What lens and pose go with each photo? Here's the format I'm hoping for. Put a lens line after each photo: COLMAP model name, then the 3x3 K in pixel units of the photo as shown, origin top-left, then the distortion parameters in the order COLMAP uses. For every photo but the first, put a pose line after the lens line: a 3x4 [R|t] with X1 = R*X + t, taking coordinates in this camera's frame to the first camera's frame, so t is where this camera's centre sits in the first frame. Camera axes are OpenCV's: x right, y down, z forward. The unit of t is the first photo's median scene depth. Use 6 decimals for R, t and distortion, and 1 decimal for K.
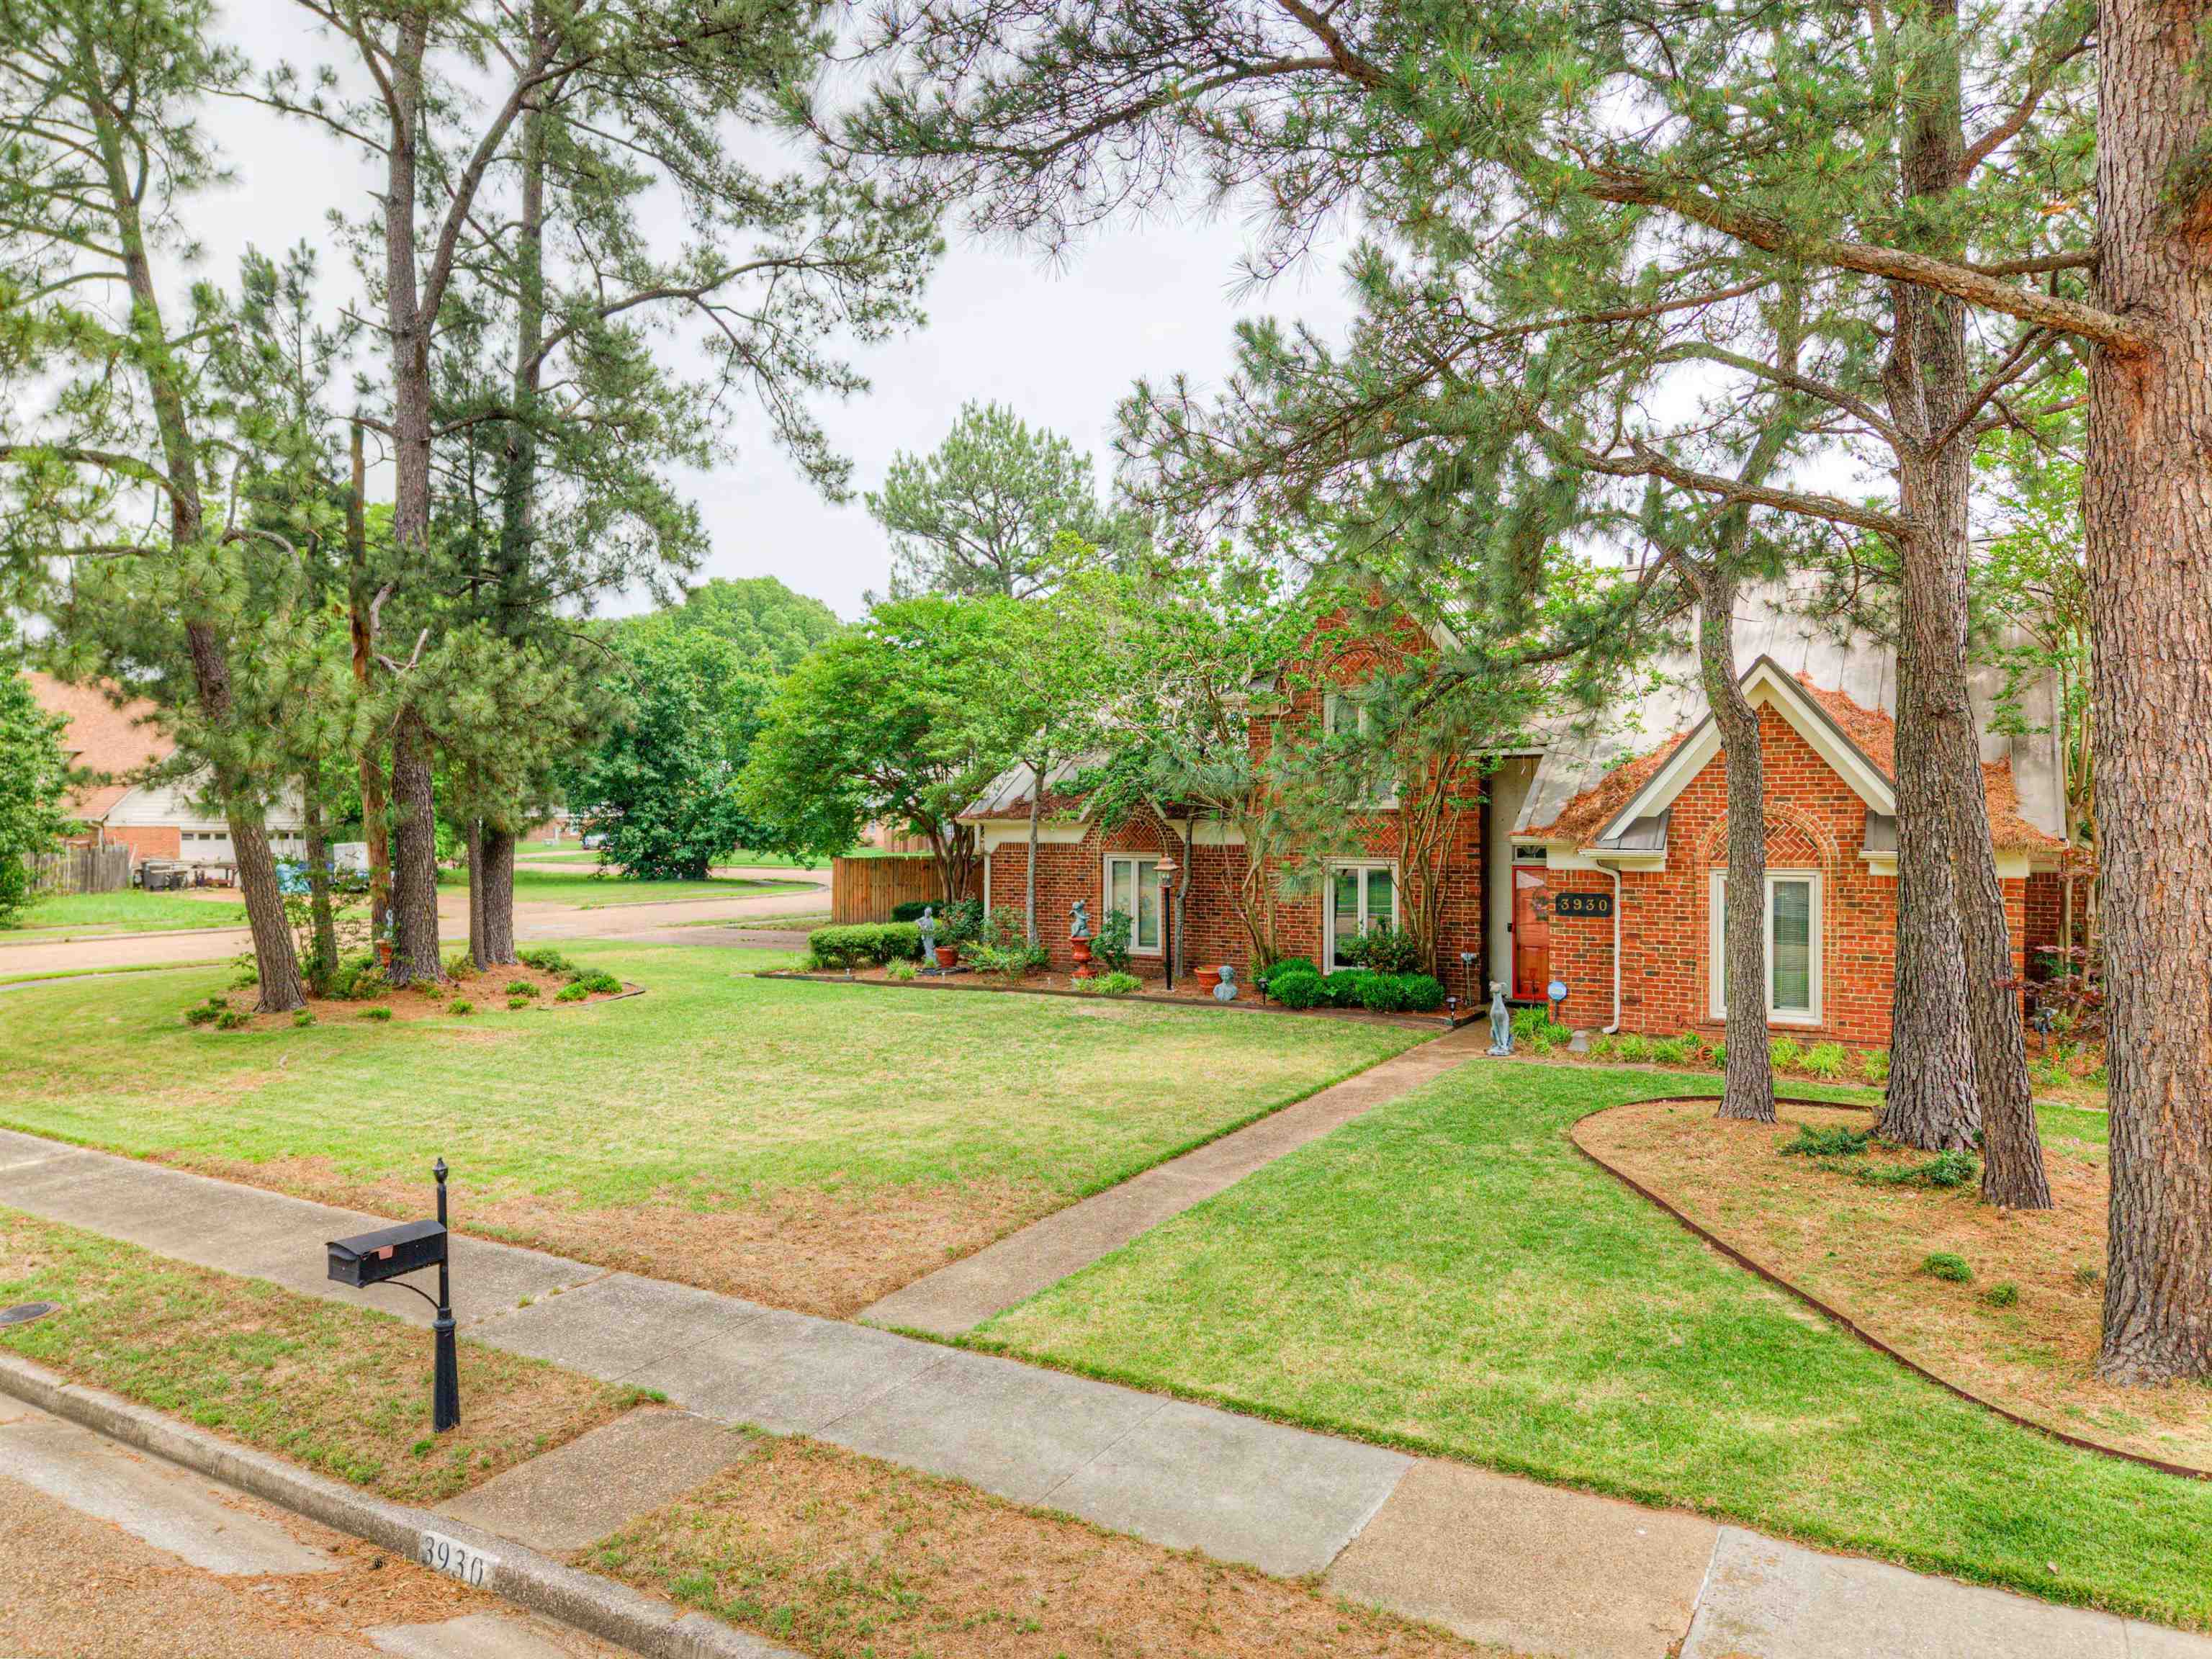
lens RADIAL K [[1505.8, 0, 1106.0], [0, 1505.8, 829.5], [0, 0, 1]] dist [0.028555, -0.023642]
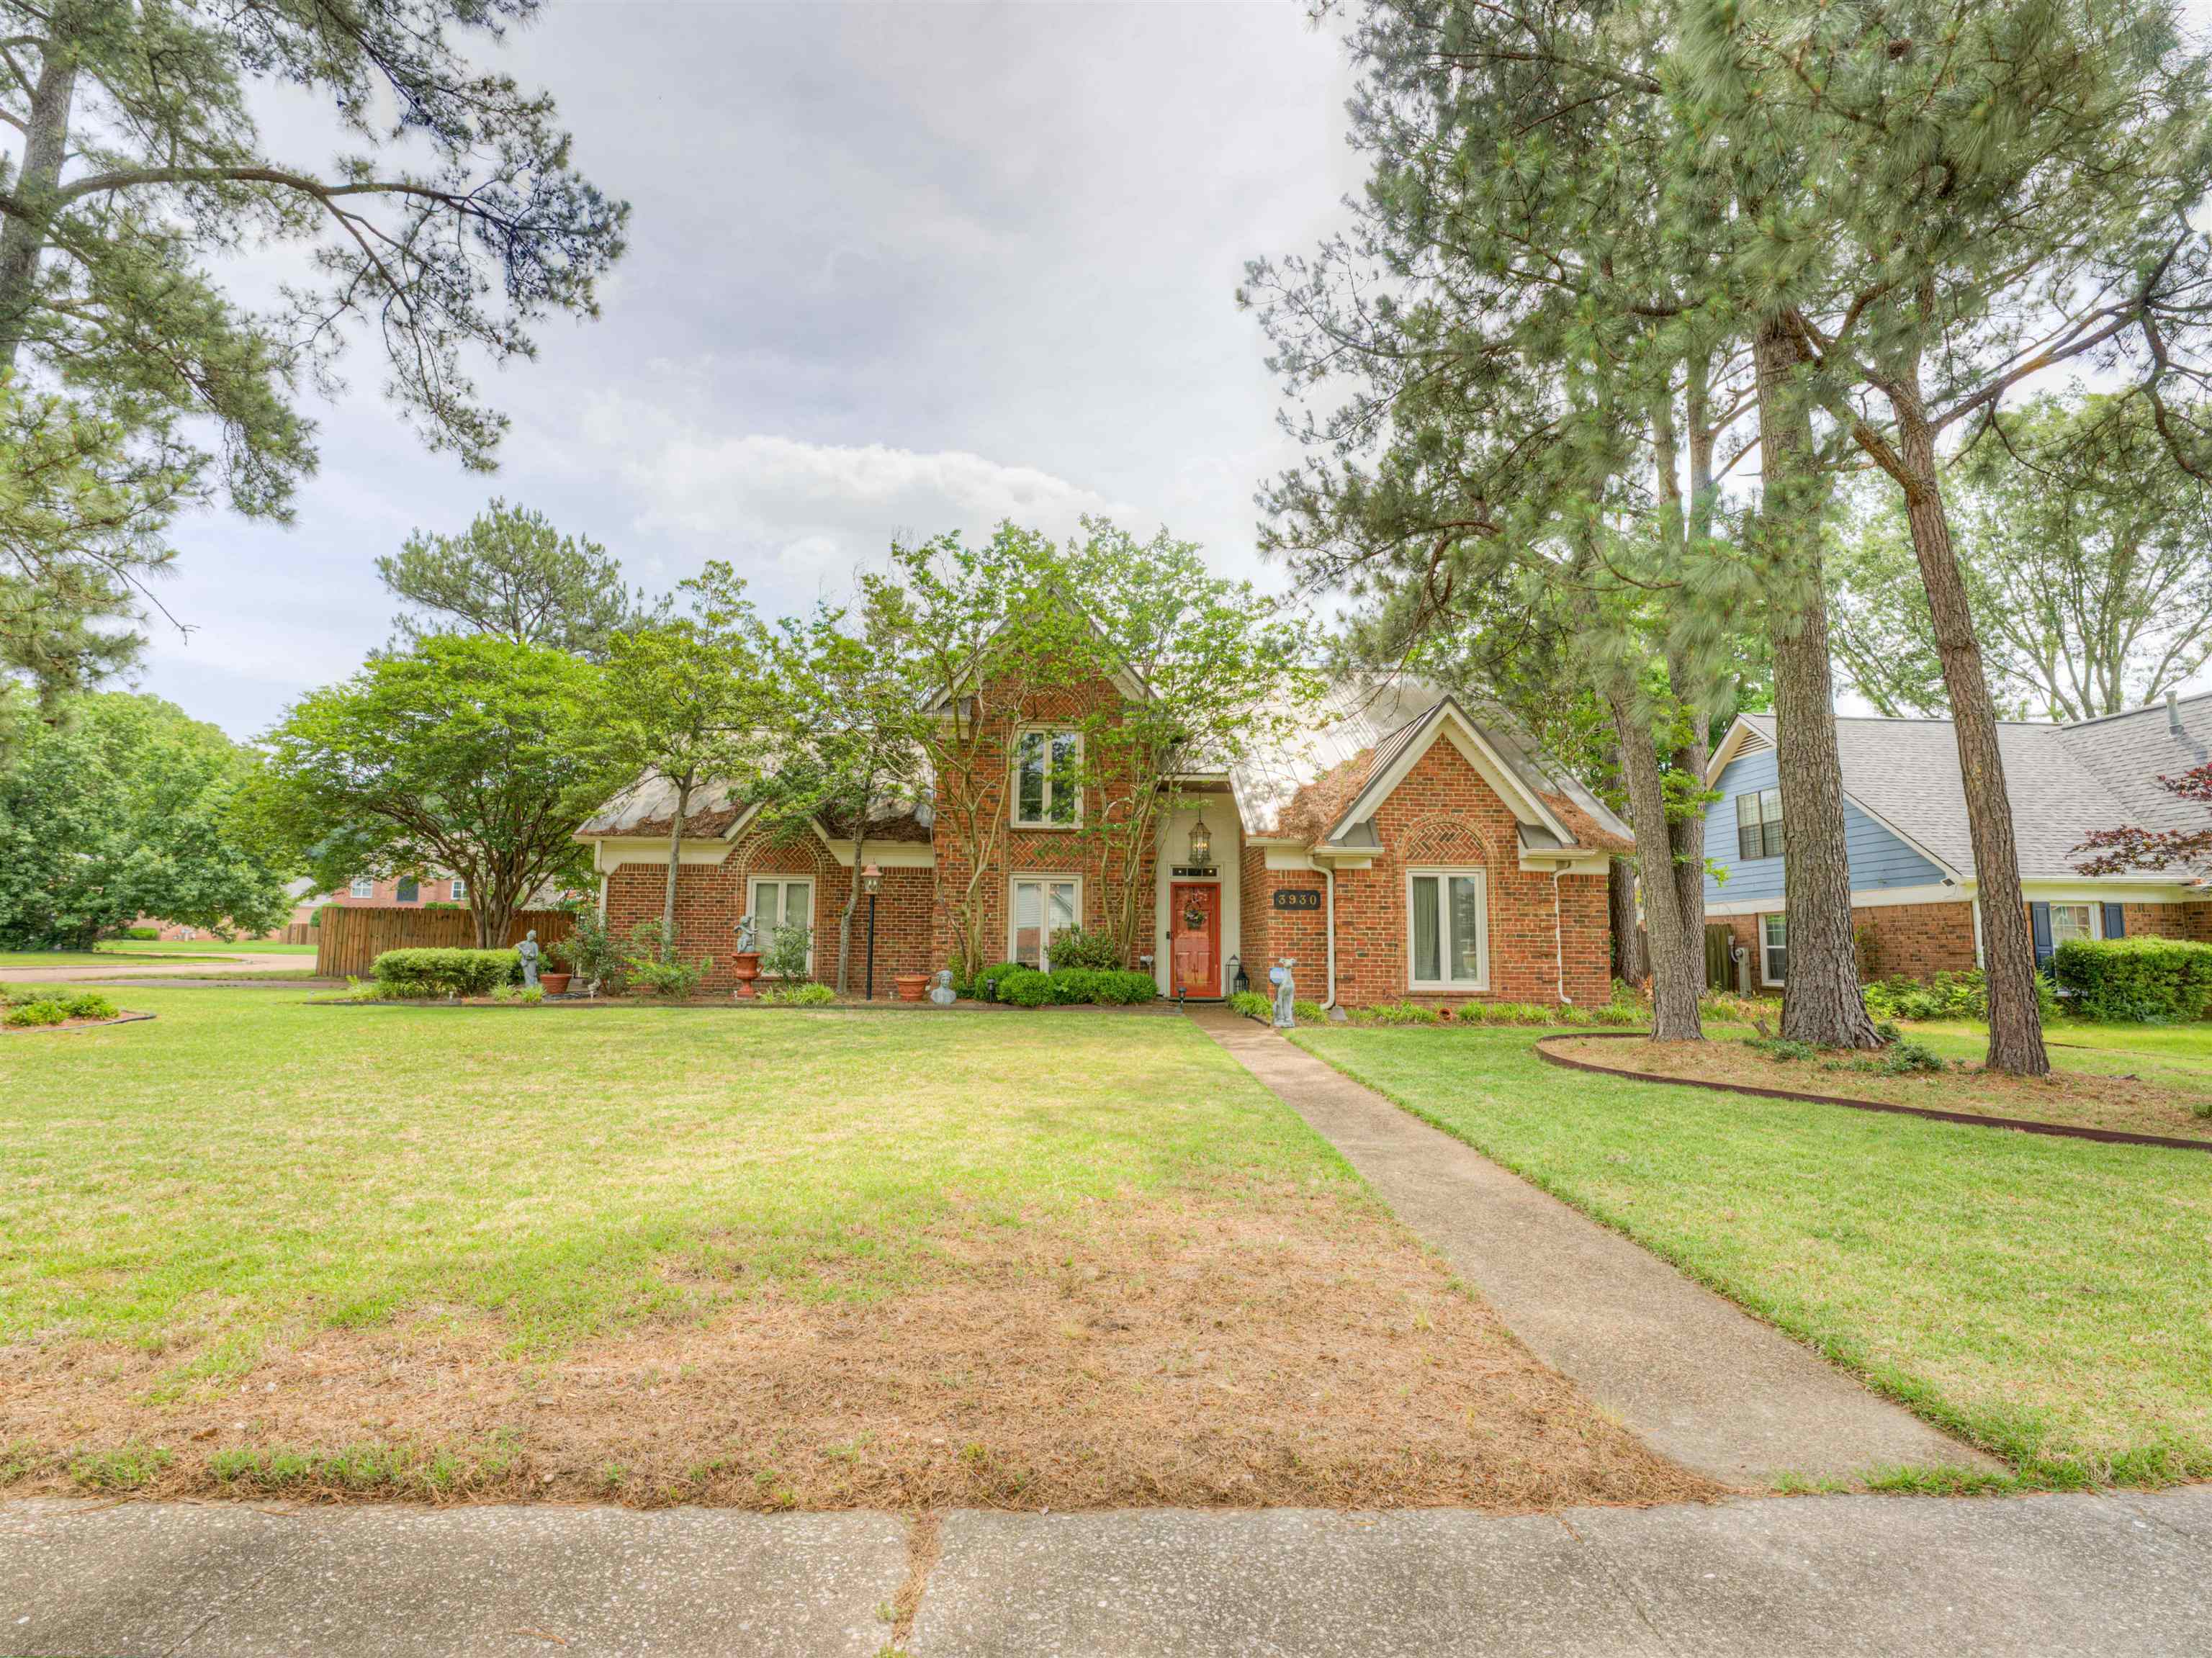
lens RADIAL K [[1013.2, 0, 1105.7], [0, 1013.2, 837.0], [0, 0, 1]] dist [-0.030878, 0.006650]
pose [[0.838071, 0.065842, 0.541574, -0.404665], [-0.004641, 0.993515, -0.113605, 0.158586], [-0.545542, 0.092696, 0.832942, 0.743571]]
